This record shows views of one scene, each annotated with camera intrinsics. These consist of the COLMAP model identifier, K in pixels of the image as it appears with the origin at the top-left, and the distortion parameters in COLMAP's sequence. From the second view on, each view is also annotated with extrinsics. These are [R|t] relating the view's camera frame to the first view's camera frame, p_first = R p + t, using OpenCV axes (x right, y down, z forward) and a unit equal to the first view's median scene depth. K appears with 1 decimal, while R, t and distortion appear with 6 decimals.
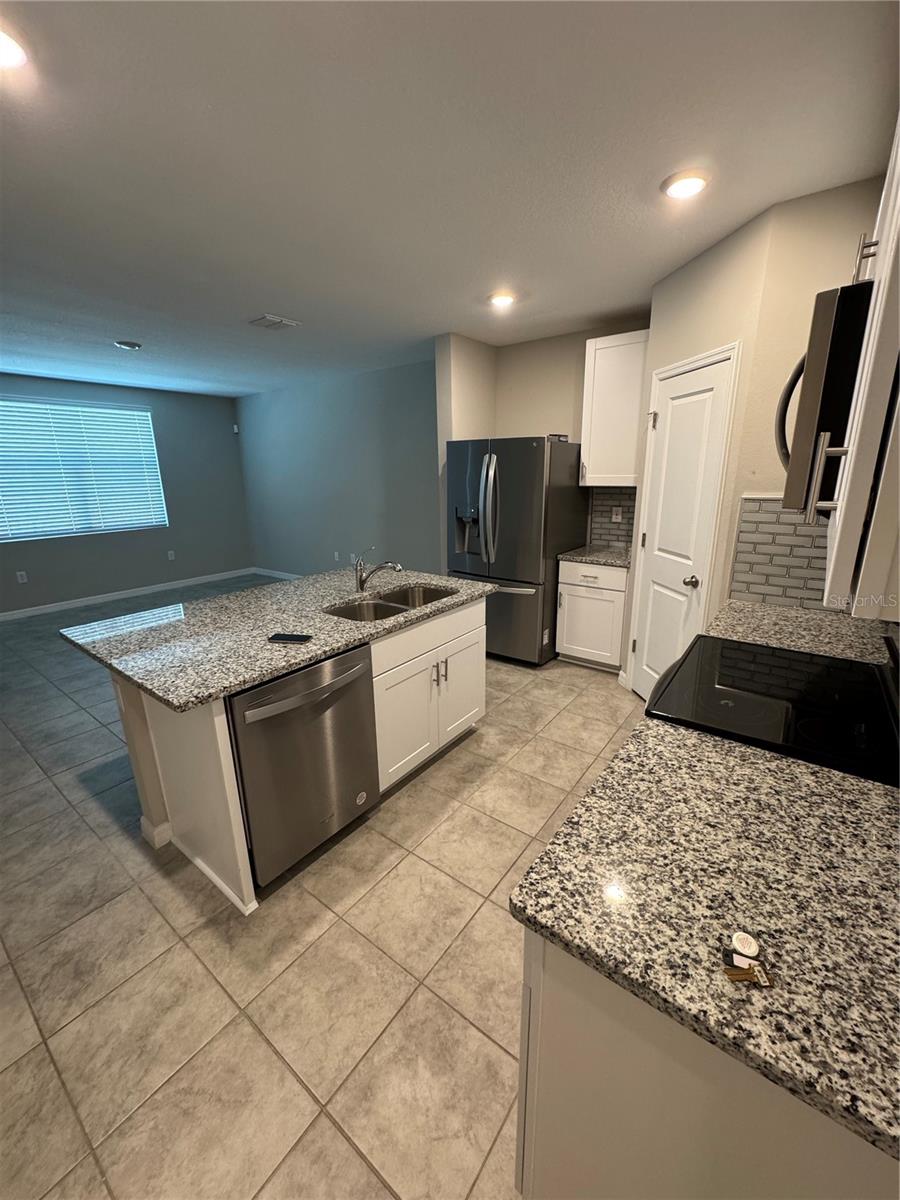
lens RADIAL K [[479.1, 0, 450.0], [0, 479.1, 600.0], [0, 0, 1]] dist [-0.003018, -0.000371]
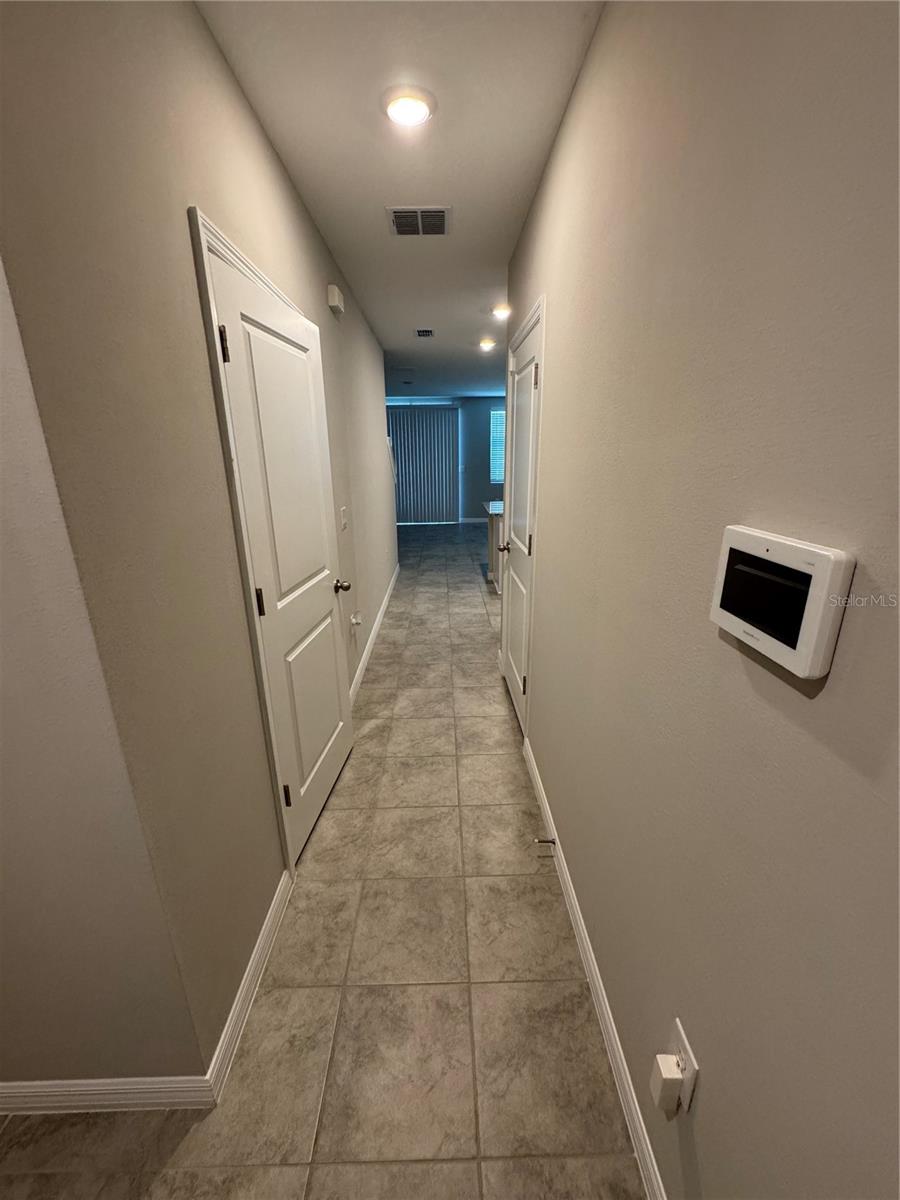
lens RADIAL K [[479.1, 0, 450.0], [0, 479.1, 600.0], [0, 0, 1]] dist [-0.003018, -0.000371]
pose [[0.620425, 0.233795, -0.748607, 1.523016], [-0.201332, 0.970024, 0.136086, 0.312895], [0.757983, 0.066287, 0.648897, -1.103518]]
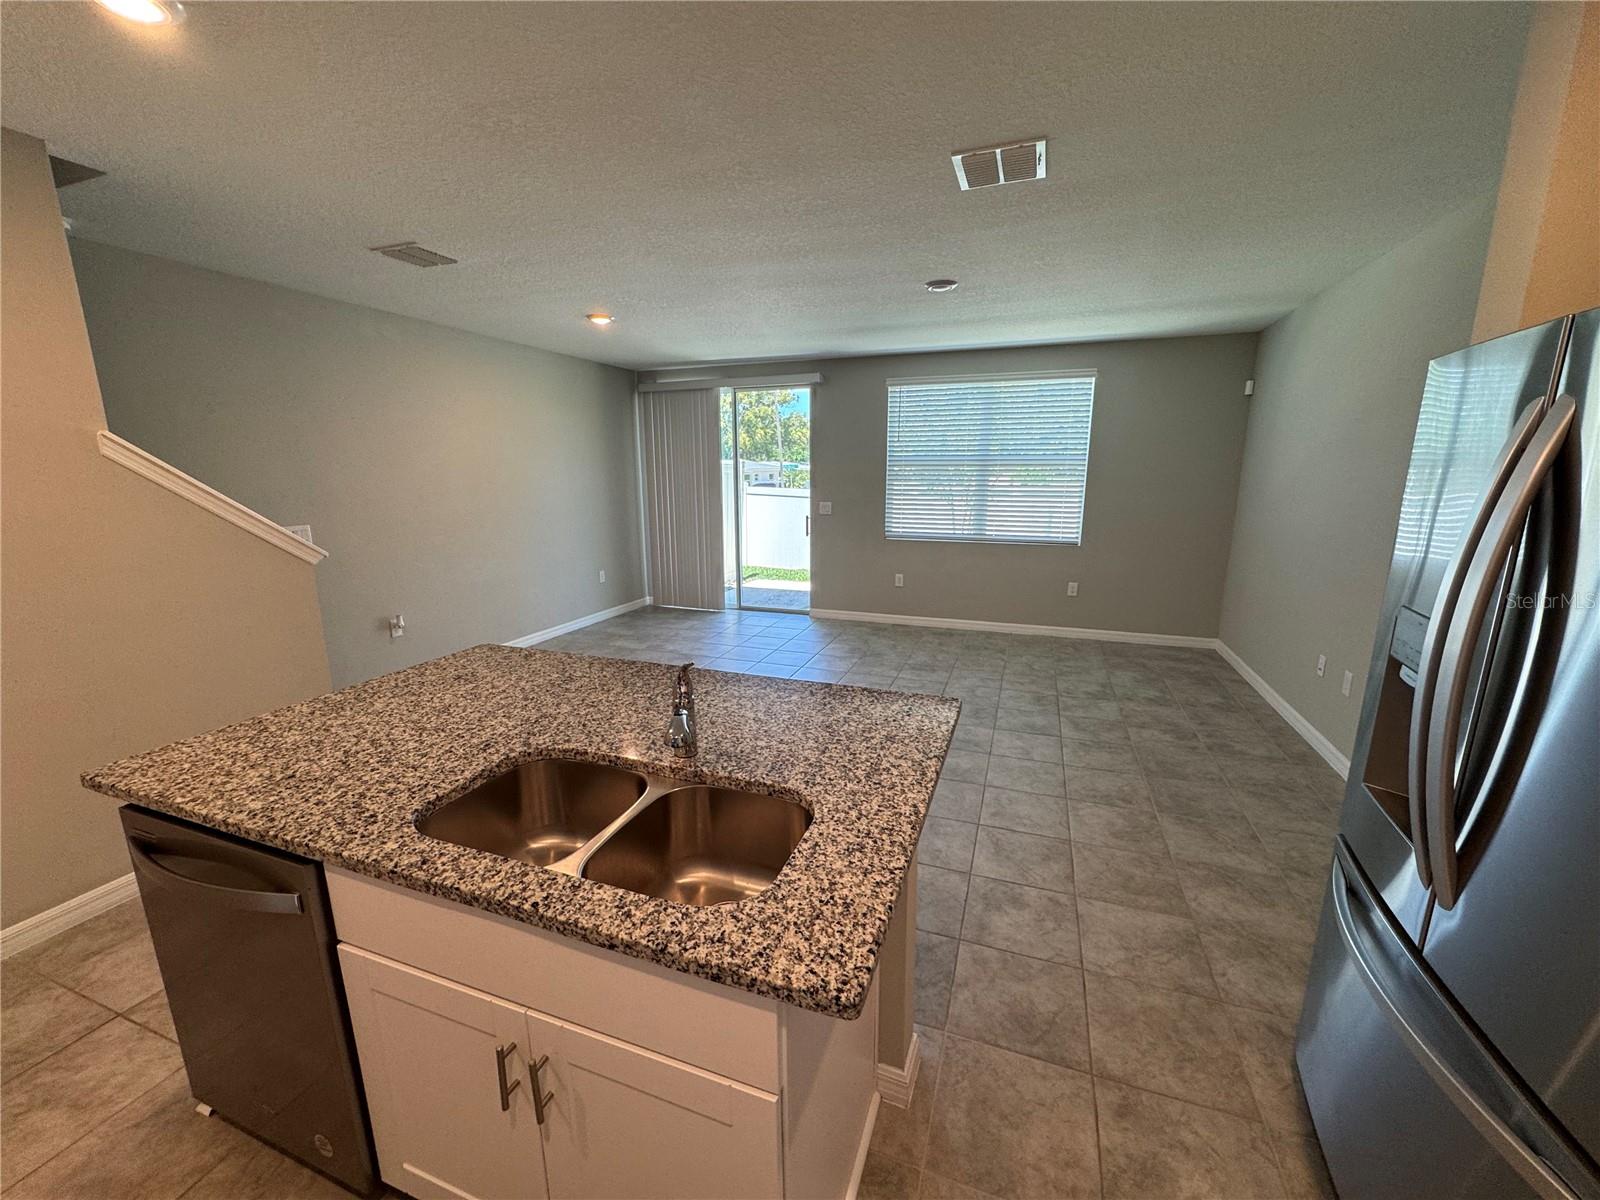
lens RADIAL K [[638.8, 0, 800.0], [0, 638.8, 600.0], [0, 0, 1]] dist [-0.003018, -0.000371]
pose [[0.295682, 0.206372, -0.932728, 0.473487], [-0.252149, 0.958620, 0.132168, -0.341067], [0.921408, 0.196107, 0.335484, 1.215032]]
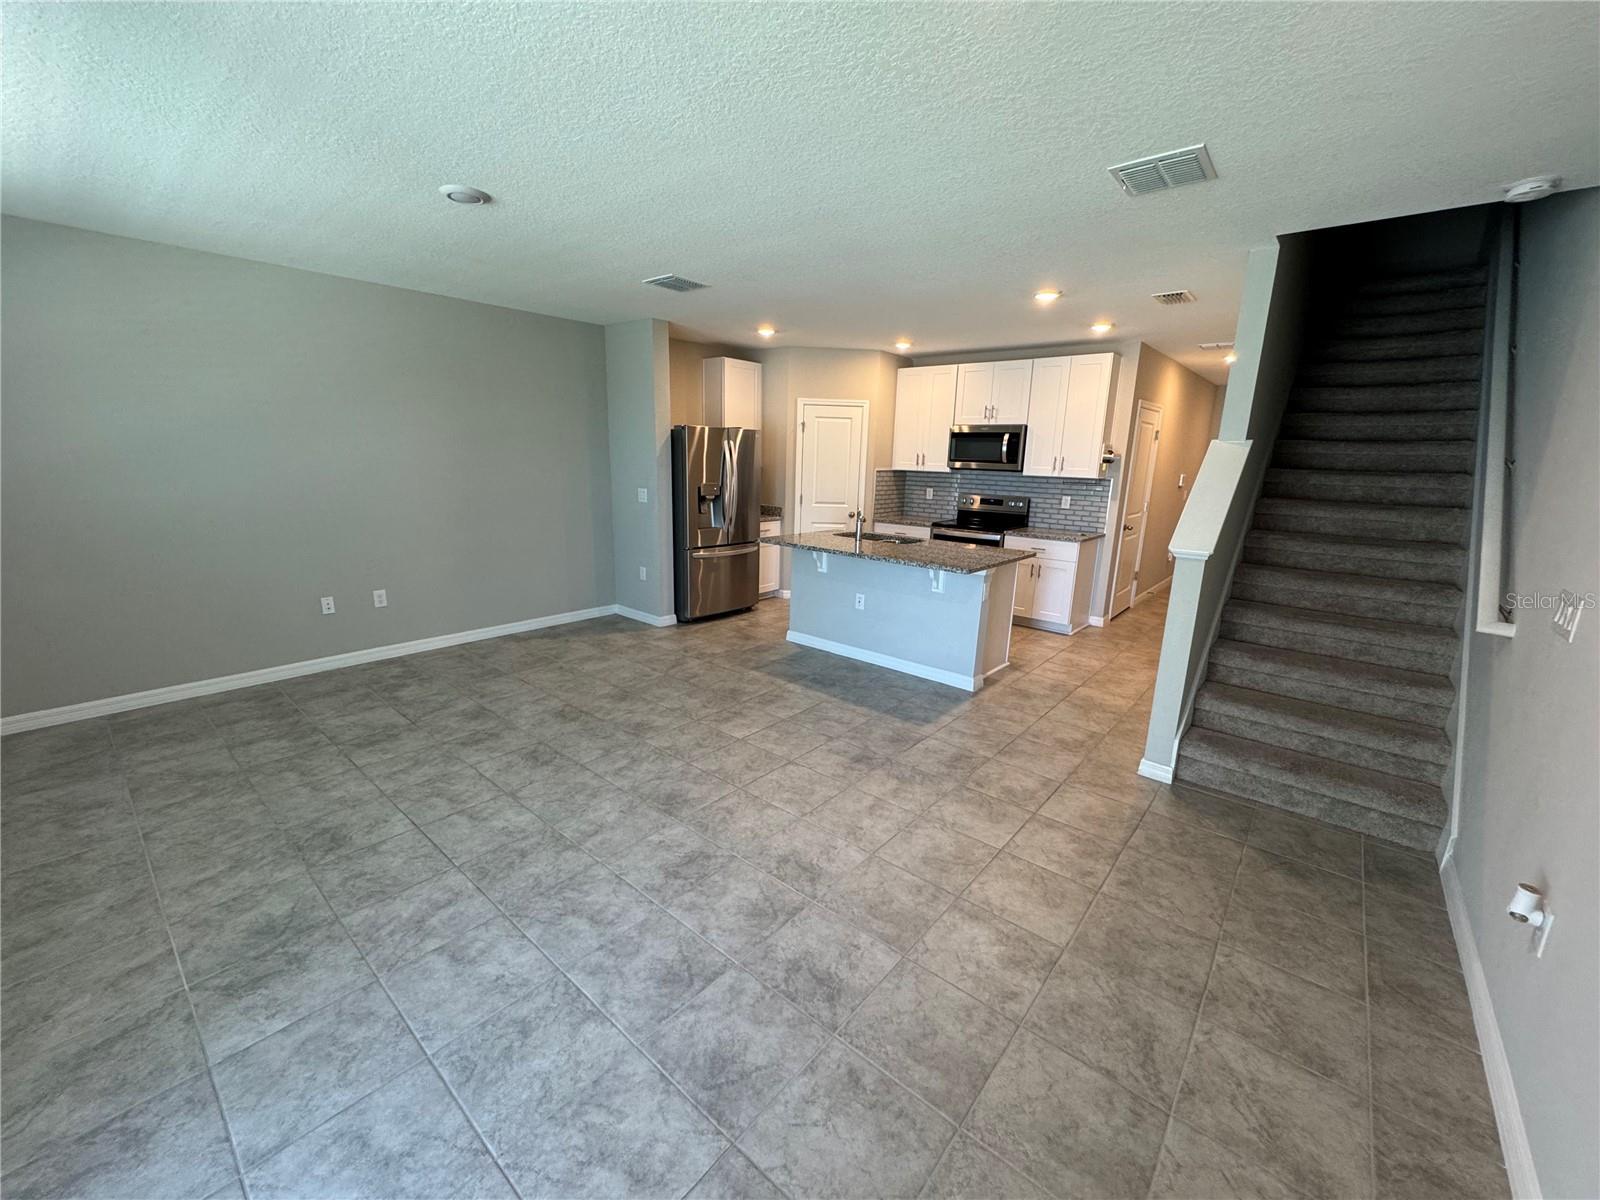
lens RADIAL K [[638.8, 0, 800.0], [0, 638.8, 600.0], [0, 0, 1]] dist [-0.003018, -0.000371]
pose [[0.051356, -0.210027, 0.976346, -2.913040], [0.235654, 0.952577, 0.192519, -0.354146], [-0.970479, 0.220193, 0.098414, 1.418509]]
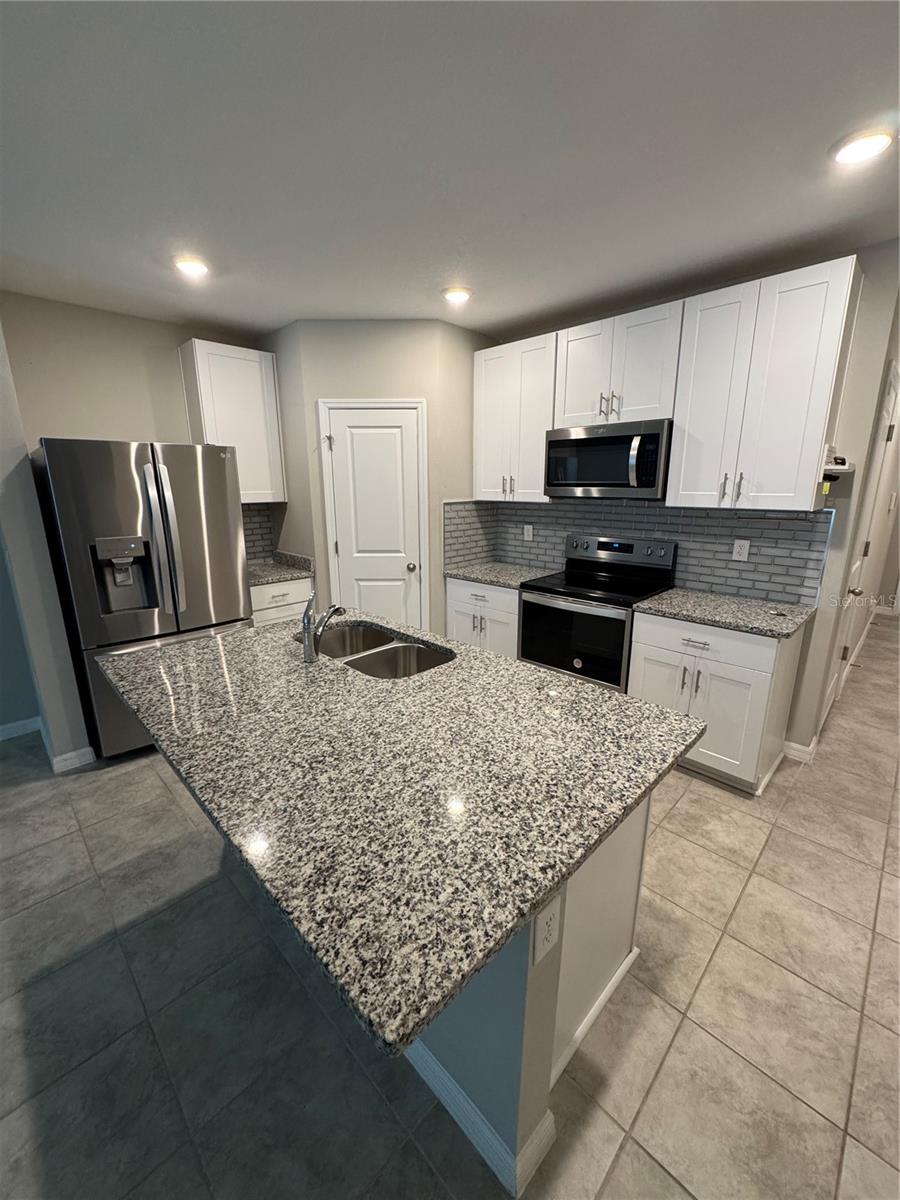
lens RADIAL K [[479.1, 0, 450.0], [0, 479.1, 600.0], [0, 0, 1]] dist [-0.003018, -0.000371]
pose [[0.129224, -0.226403, 0.965424, -1.104954], [0.263586, 0.946404, 0.186661, -0.240809], [-0.955941, 0.230351, 0.181975, 0.925254]]
